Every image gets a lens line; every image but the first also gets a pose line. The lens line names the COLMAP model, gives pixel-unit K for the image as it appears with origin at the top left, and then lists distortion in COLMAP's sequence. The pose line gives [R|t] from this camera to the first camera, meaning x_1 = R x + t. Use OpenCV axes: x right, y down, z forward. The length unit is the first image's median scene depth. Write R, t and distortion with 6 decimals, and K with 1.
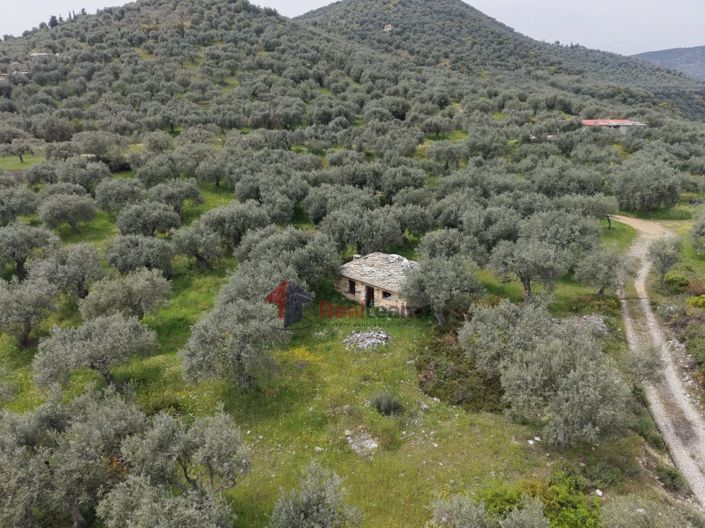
lens RADIAL K [[471.9, 0, 352.9], [0, 471.9, 263.1], [0, 0, 1]] dist [0.022961, -0.022884]
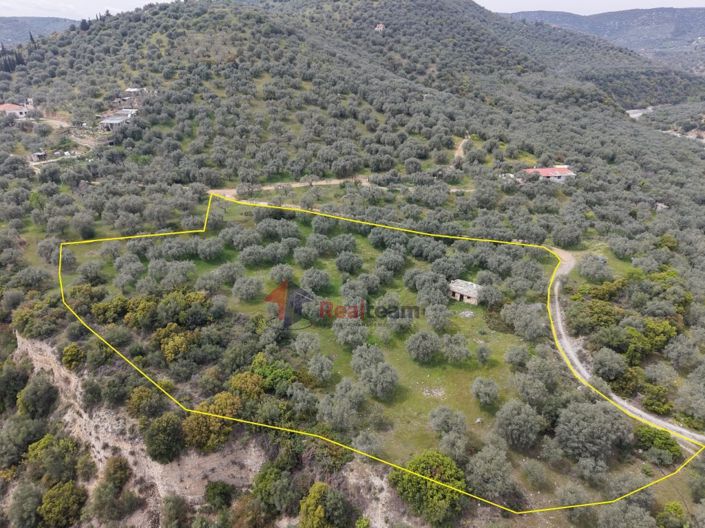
lens RADIAL K [[471.9, 0, 351.4], [0, 471.9, 269.1], [0, 0, 1]] dist [0.022961, -0.022884]
pose [[0.997304, -0.025419, 0.068836, -0.460738], [0.017804, 0.993875, 0.109064, -0.238608], [-0.071187, -0.107545, 0.991648, -0.983436]]
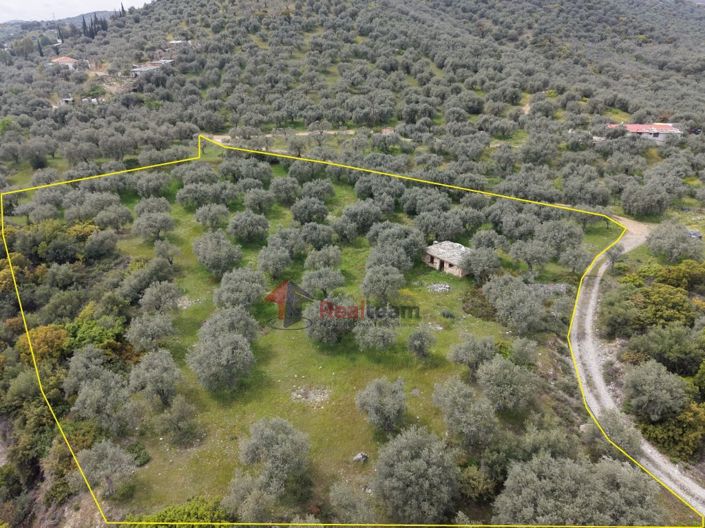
lens RADIAL K [[471.9, 0, 351.7], [0, 471.9, 267.6], [0, 0, 1]] dist [0.022961, -0.022884]
pose [[0.988324, 0.066734, -0.136979, -0.033980], [-0.052083, 0.992798, 0.107888, -0.059409], [0.143192, -0.099494, 0.984681, -0.505874]]
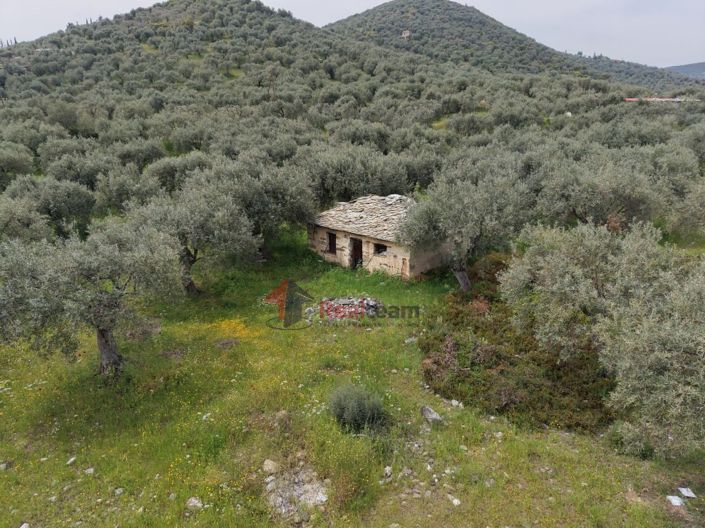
lens RADIAL K [[471.9, 0, 353.6], [0, 471.9, 262.9], [0, 0, 1]] dist [0.022961, -0.022884]
pose [[0.999307, 0.009755, -0.035933, 0.032043], [-0.010990, 0.999350, -0.034334, 0.060991], [0.035574, 0.034705, 0.998764, 0.187837]]
